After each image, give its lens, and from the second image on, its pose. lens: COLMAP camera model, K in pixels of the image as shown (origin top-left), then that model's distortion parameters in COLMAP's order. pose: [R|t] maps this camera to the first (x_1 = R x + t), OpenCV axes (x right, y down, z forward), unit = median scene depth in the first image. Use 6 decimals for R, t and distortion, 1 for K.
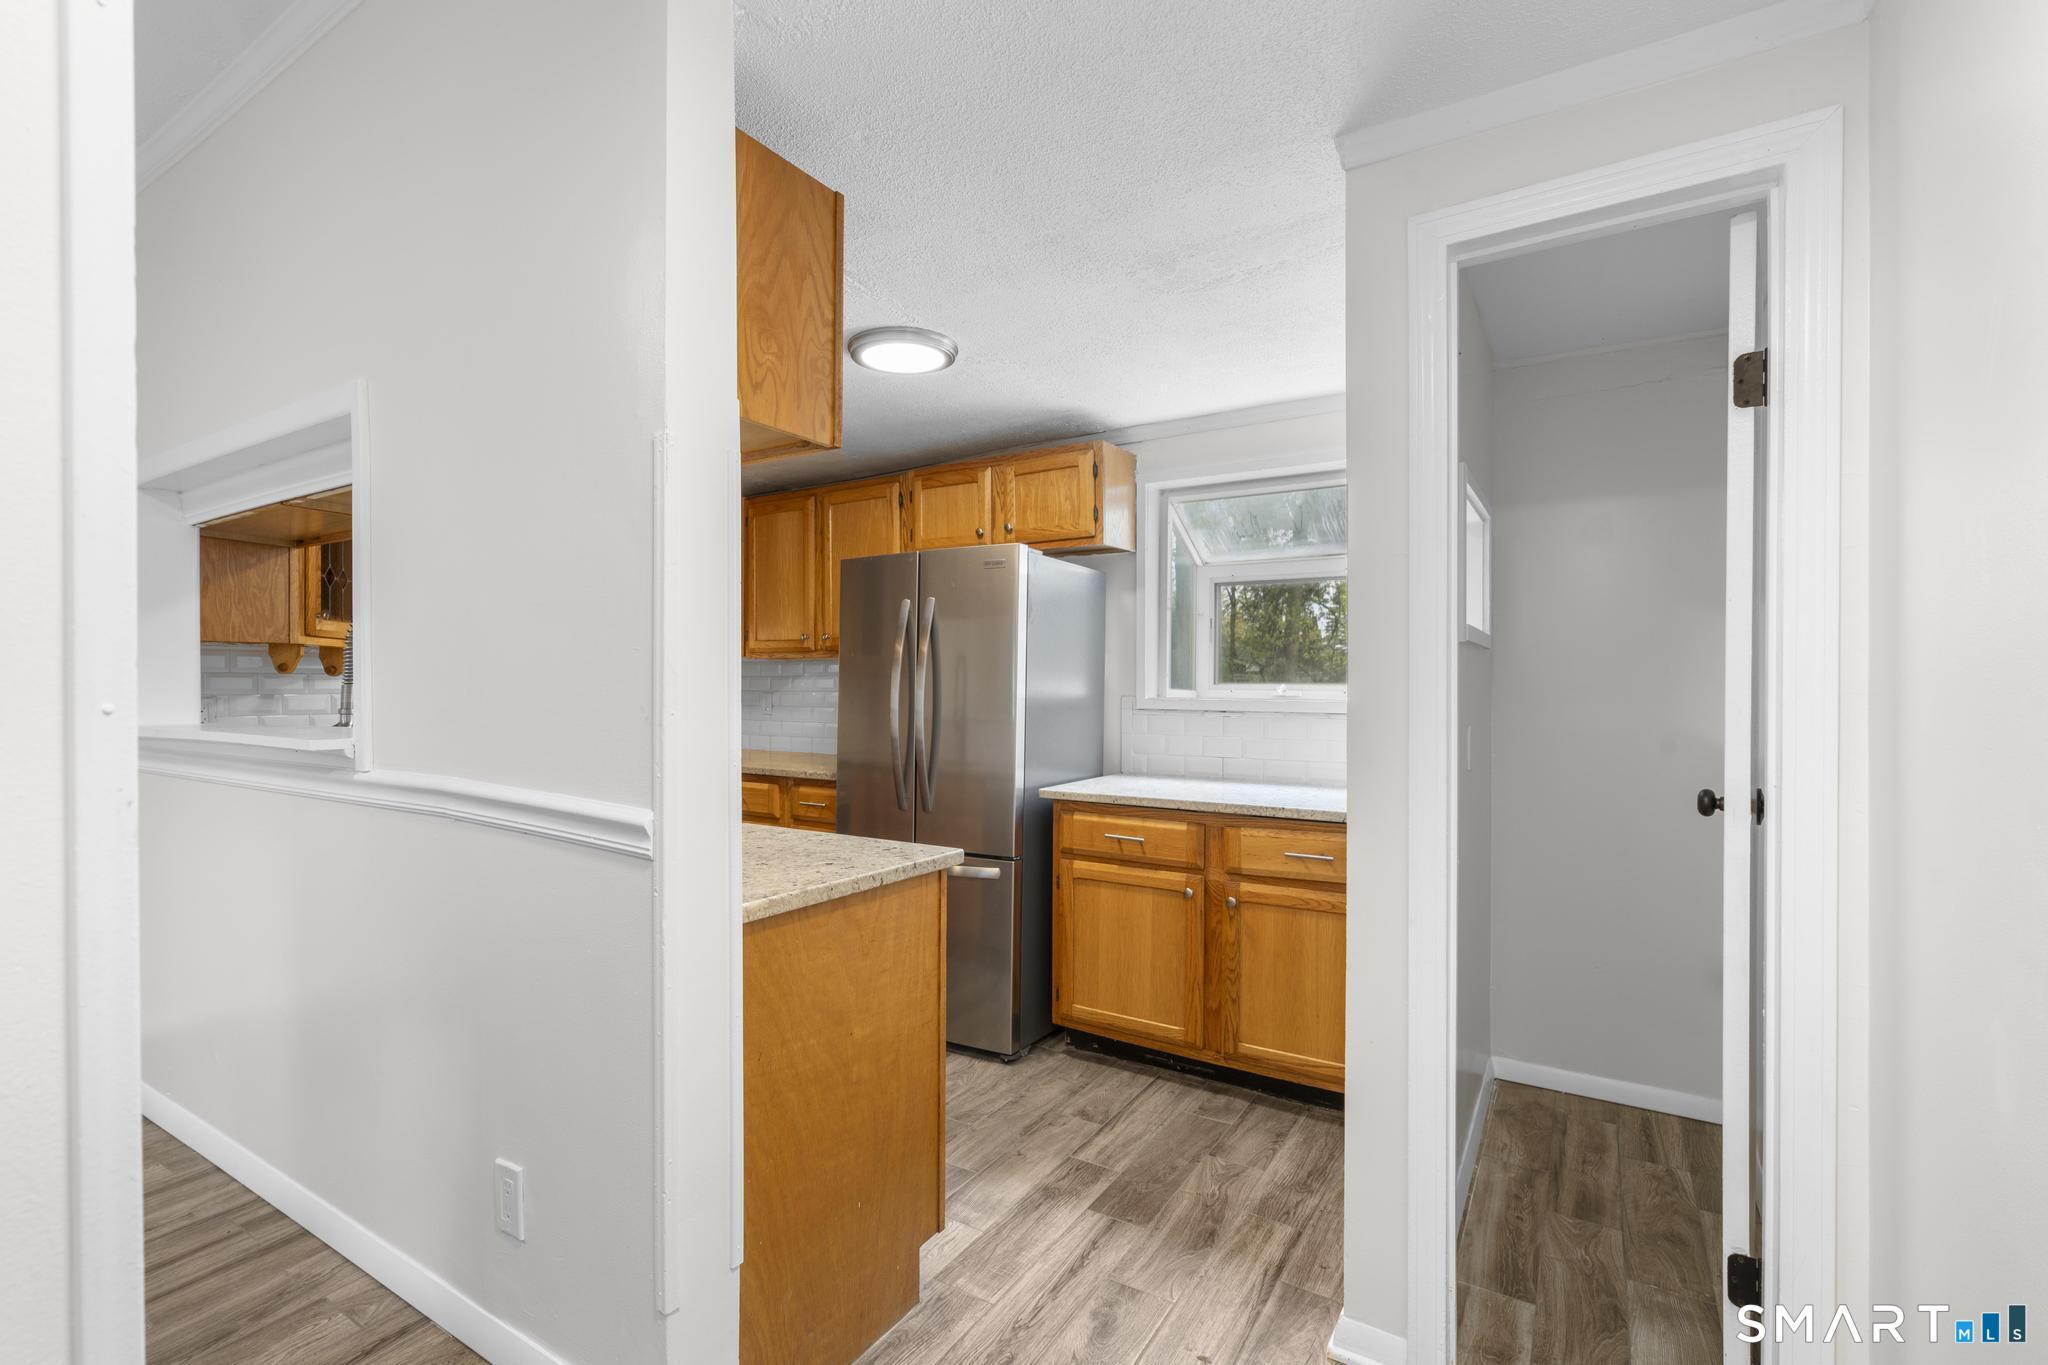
lens RADIAL K [[922.5, 0, 1025.7], [0, 922.5, 684.8], [0, 0, 1]] dist [-0.003486, 0.000548]
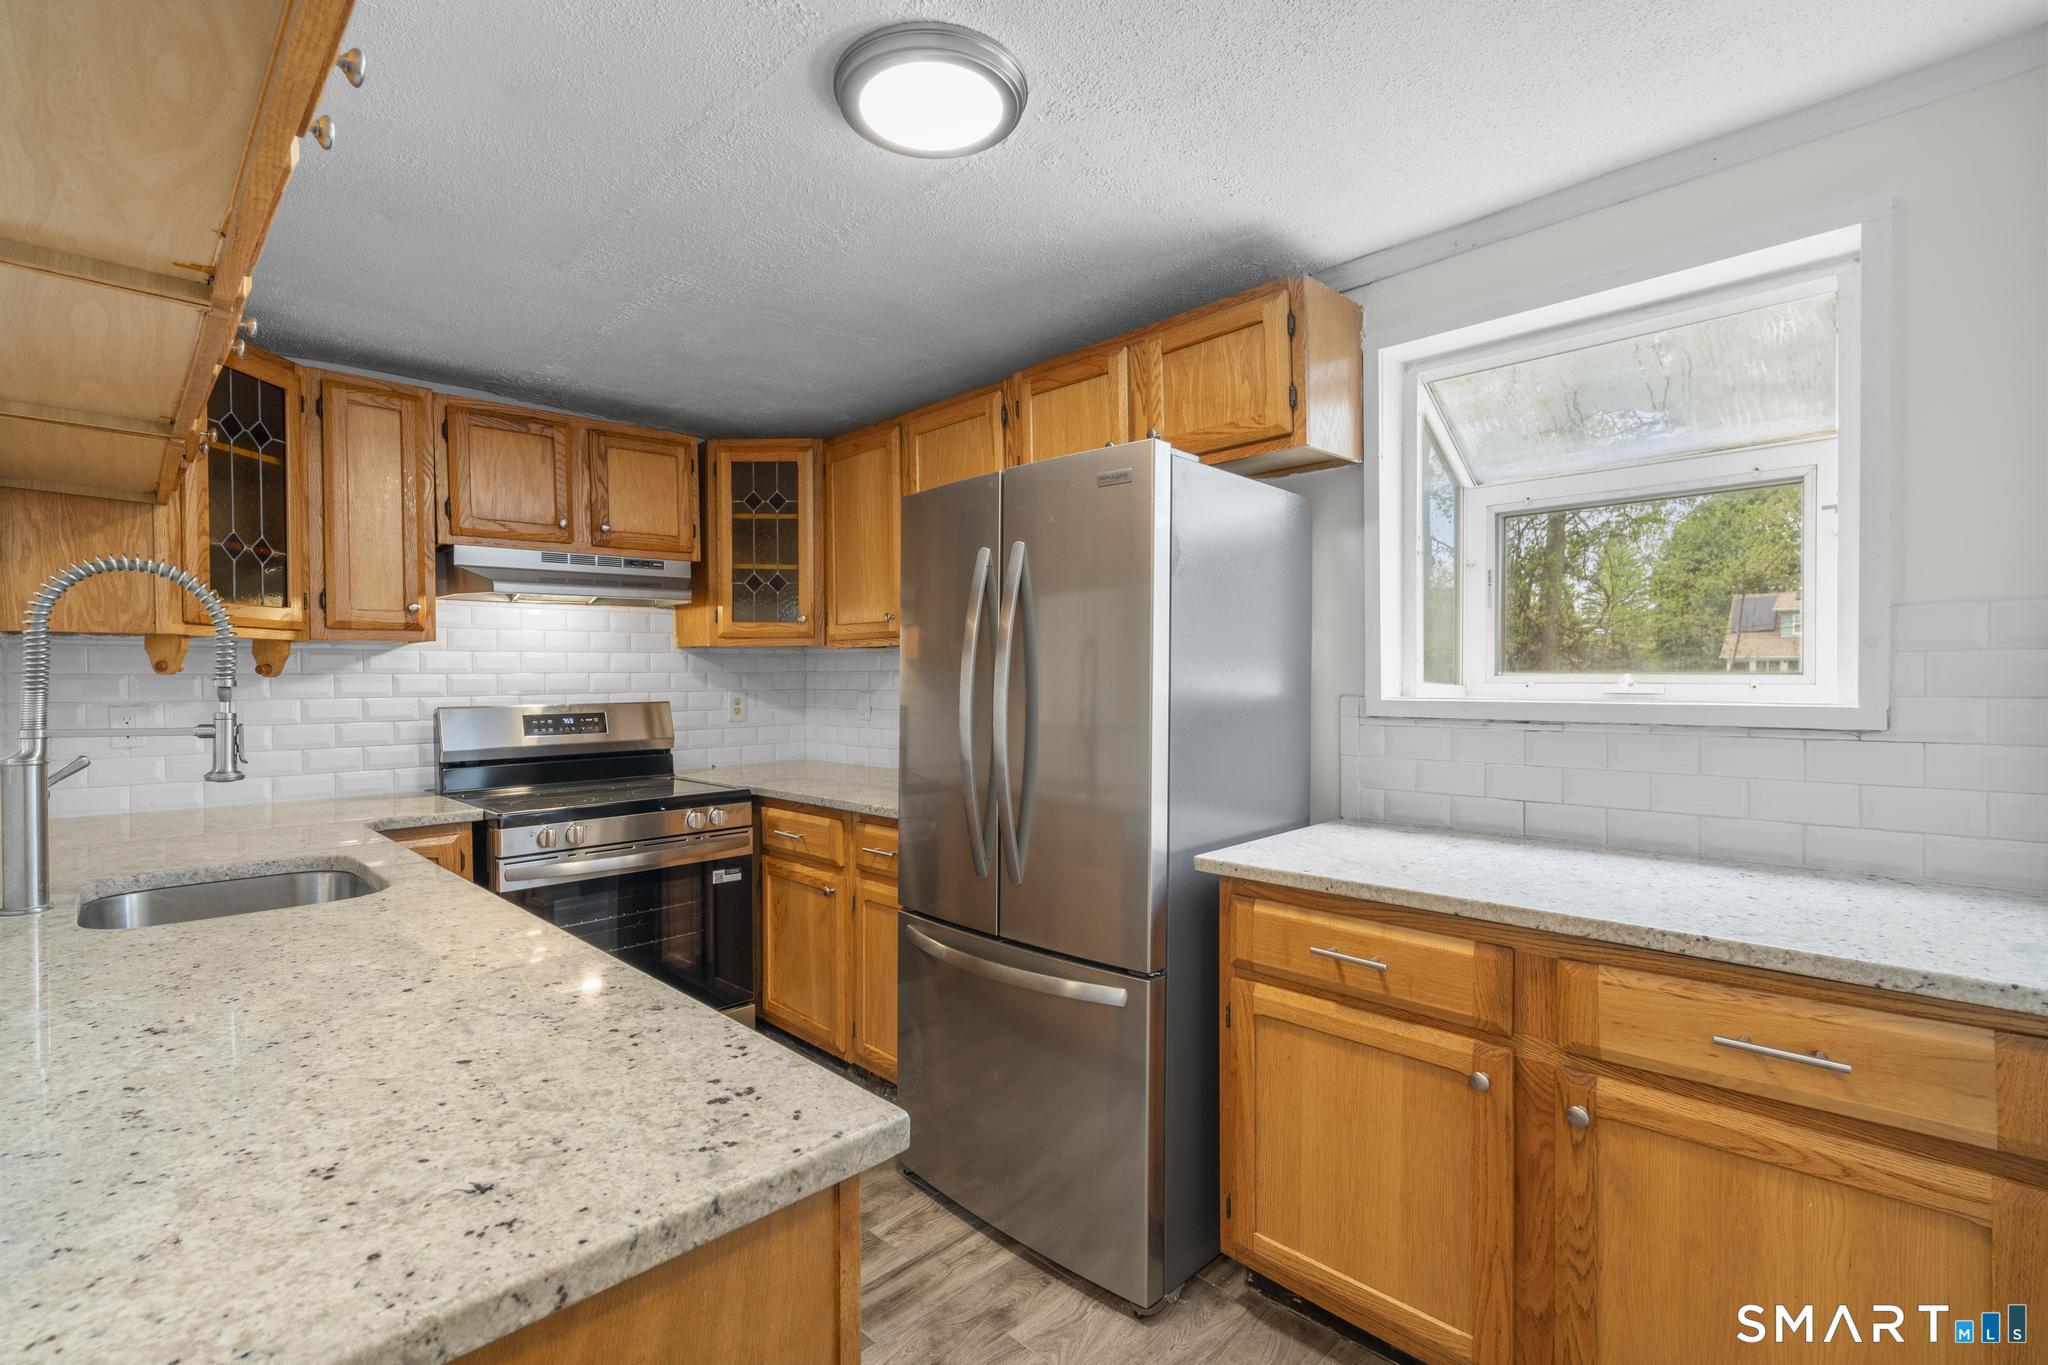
lens RADIAL K [[922.5, 0, 1017.2], [0, 922.5, 686.5], [0, 0, 1]] dist [-0.003486, 0.000548]
pose [[0.972938, -0.008278, -0.230916, 0.041190], [0.010040, 0.999929, 0.006455, -0.000313], [0.230846, -0.008599, 0.972952, 0.397743]]
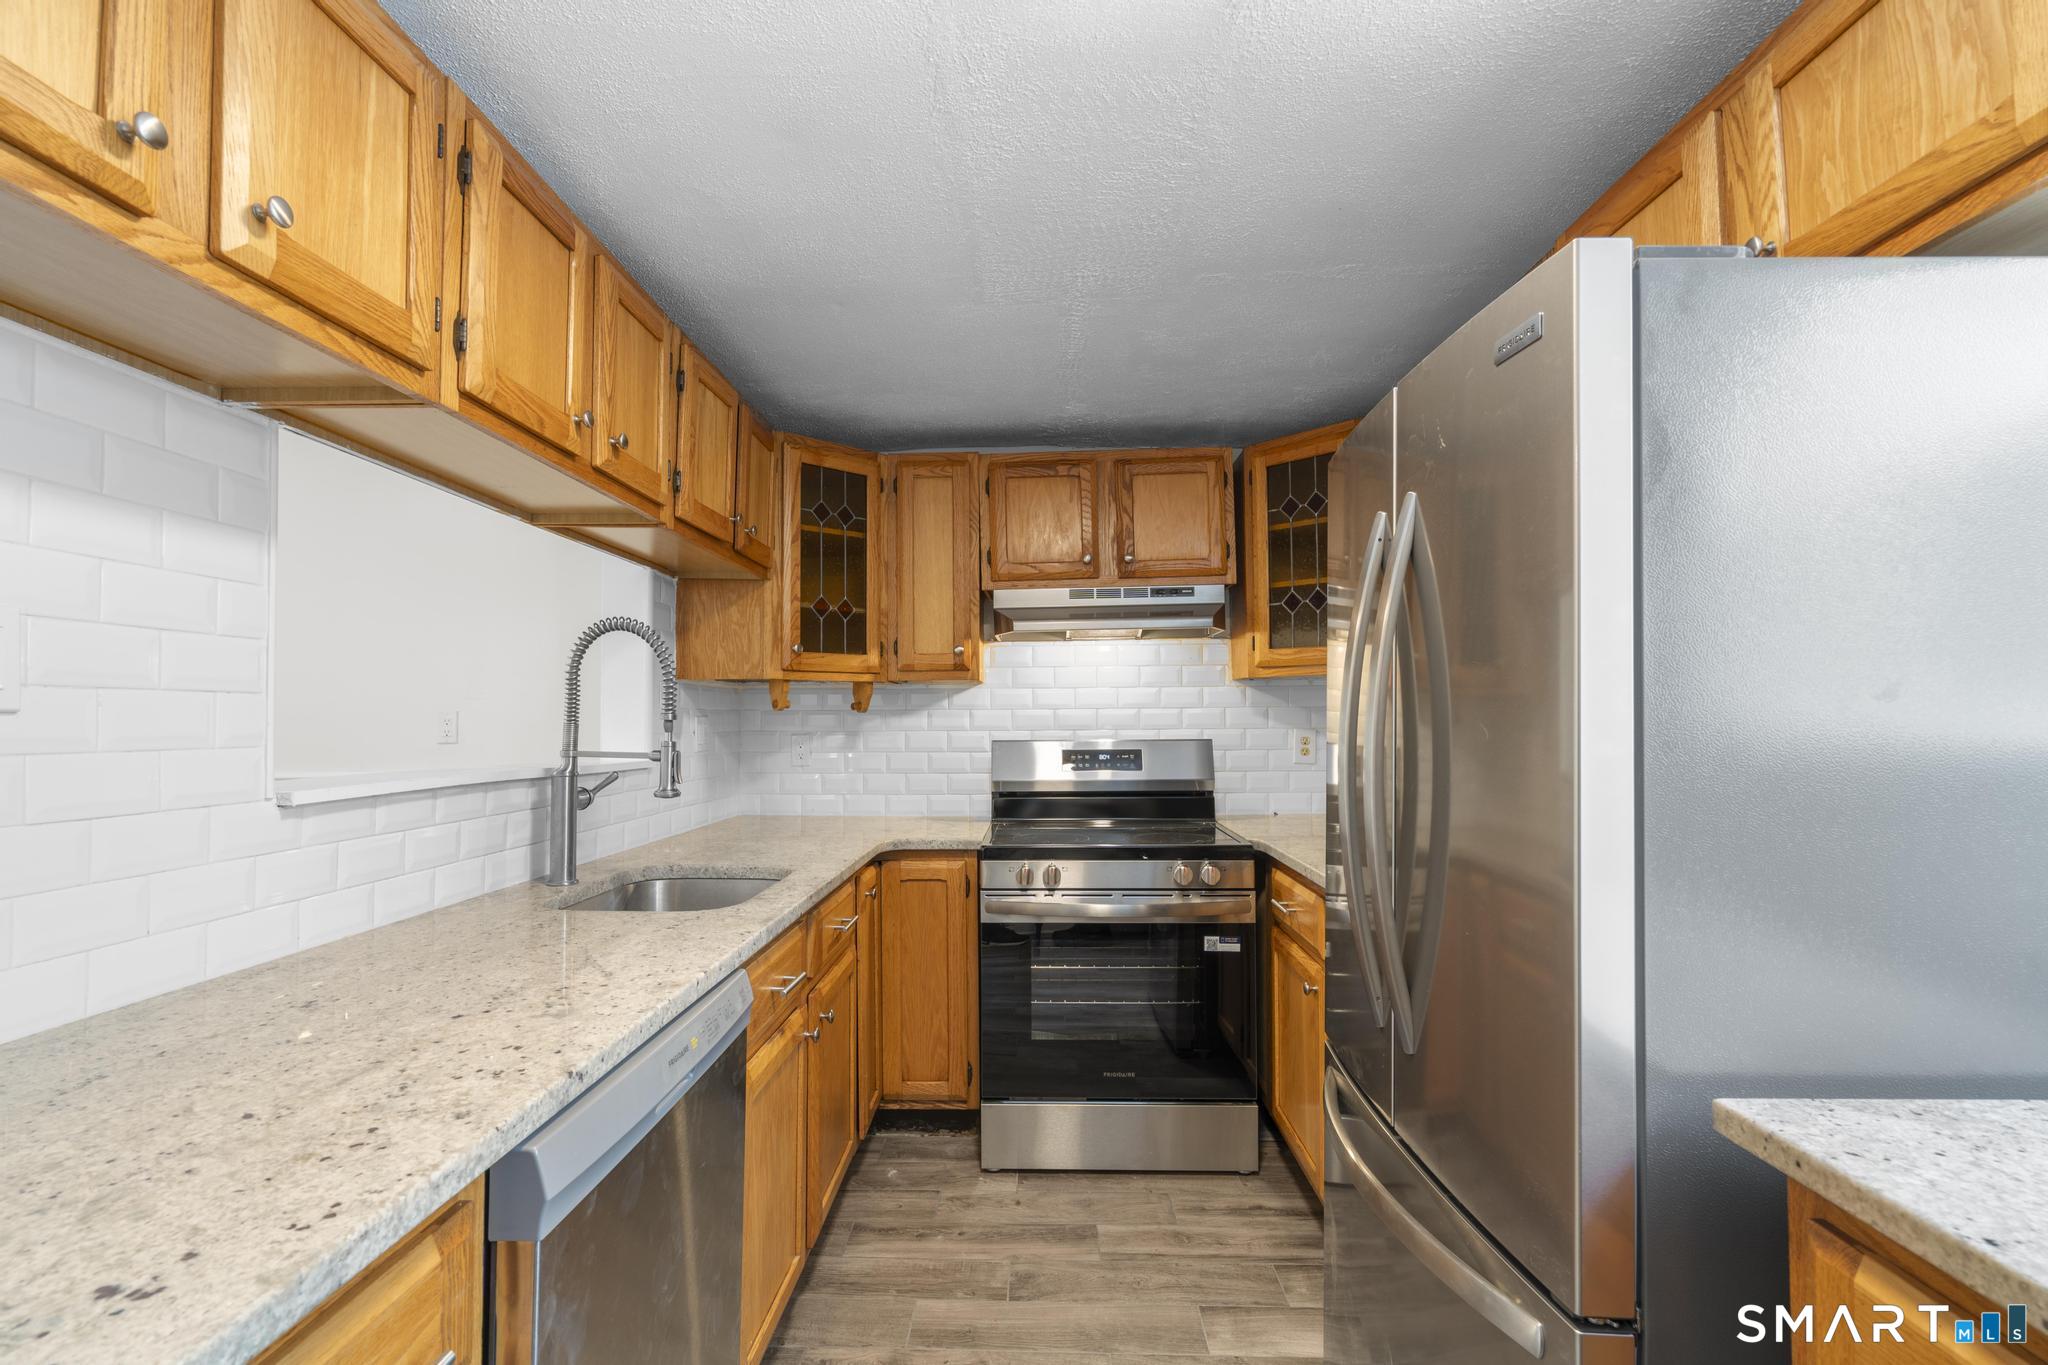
lens RADIAL K [[922.5, 0, 1015.2], [0, 922.5, 685.9], [0, 0, 1]] dist [-0.003486, 0.000548]
pose [[0.494163, -0.037141, -0.868576, 0.151727], [0.004054, 0.999175, -0.040419, 0.001959], [0.869360, 0.016452, 0.493906, 0.681374]]
